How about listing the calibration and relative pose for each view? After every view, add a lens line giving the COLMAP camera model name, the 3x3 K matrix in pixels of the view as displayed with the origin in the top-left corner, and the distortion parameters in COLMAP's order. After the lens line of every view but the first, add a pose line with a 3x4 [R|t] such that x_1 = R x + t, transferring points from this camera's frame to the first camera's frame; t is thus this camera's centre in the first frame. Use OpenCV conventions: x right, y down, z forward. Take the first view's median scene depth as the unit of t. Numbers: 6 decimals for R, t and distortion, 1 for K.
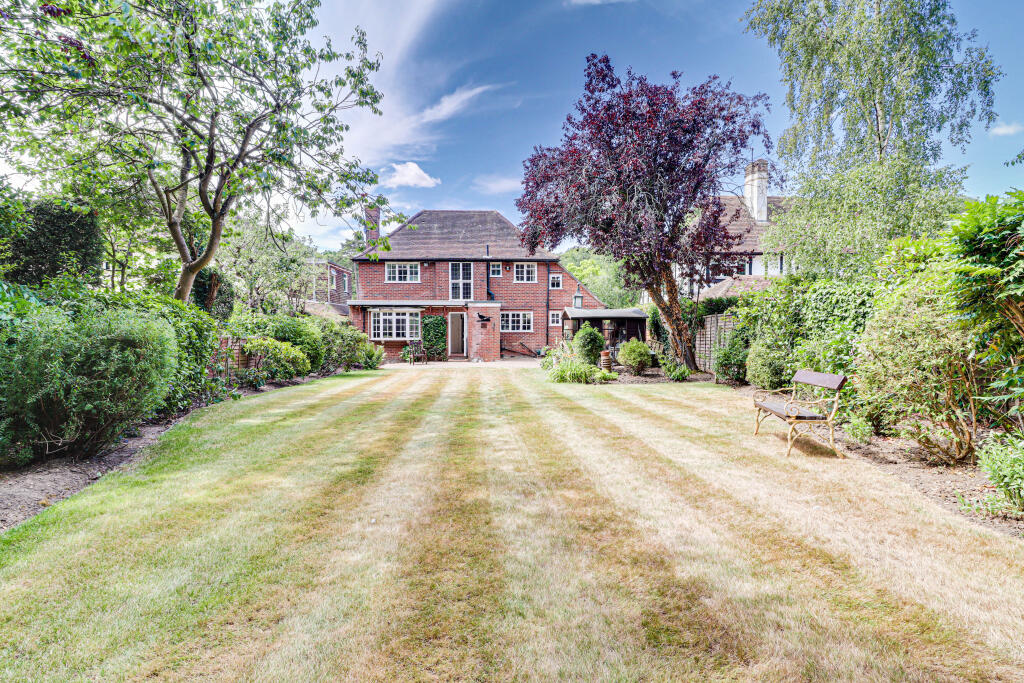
lens RADIAL K [[475.3, 0, 512.0], [0, 475.3, 341.5], [0, 0, 1]] dist [-0.000831, -0.000100]
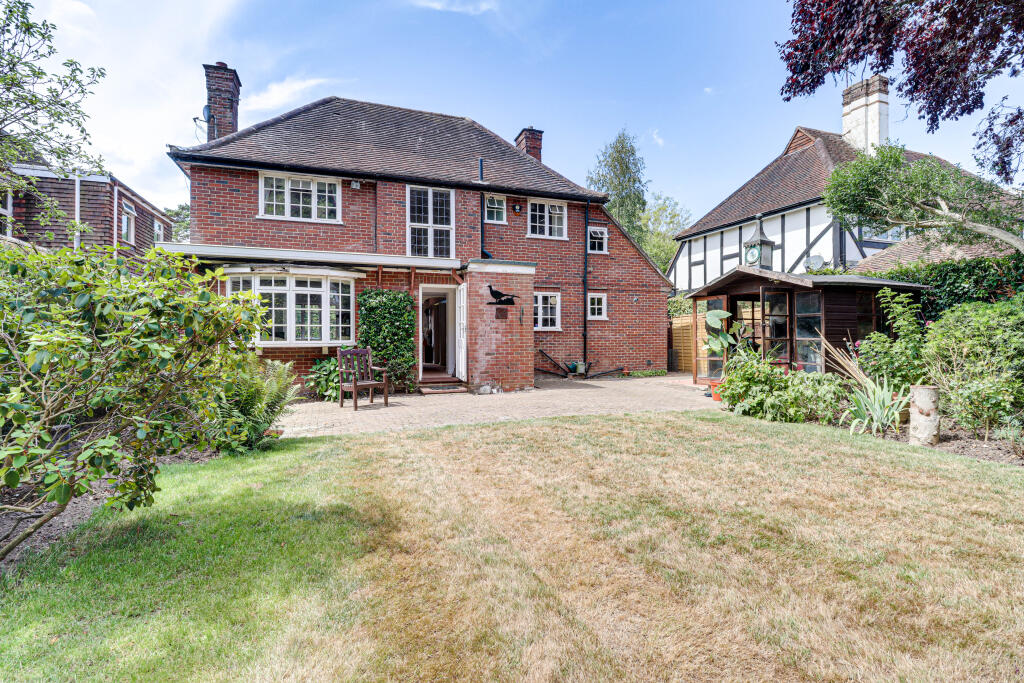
lens RADIAL K [[475.3, 0, 512.0], [0, 475.3, 341.5], [0, 0, 1]] dist [-0.000831, -0.000100]
pose [[0.956438, -0.004008, 0.291910, -0.170835], [0.009819, 0.999782, -0.018443, 0.002254], [-0.291772, 0.020506, 0.956268, 0.511070]]
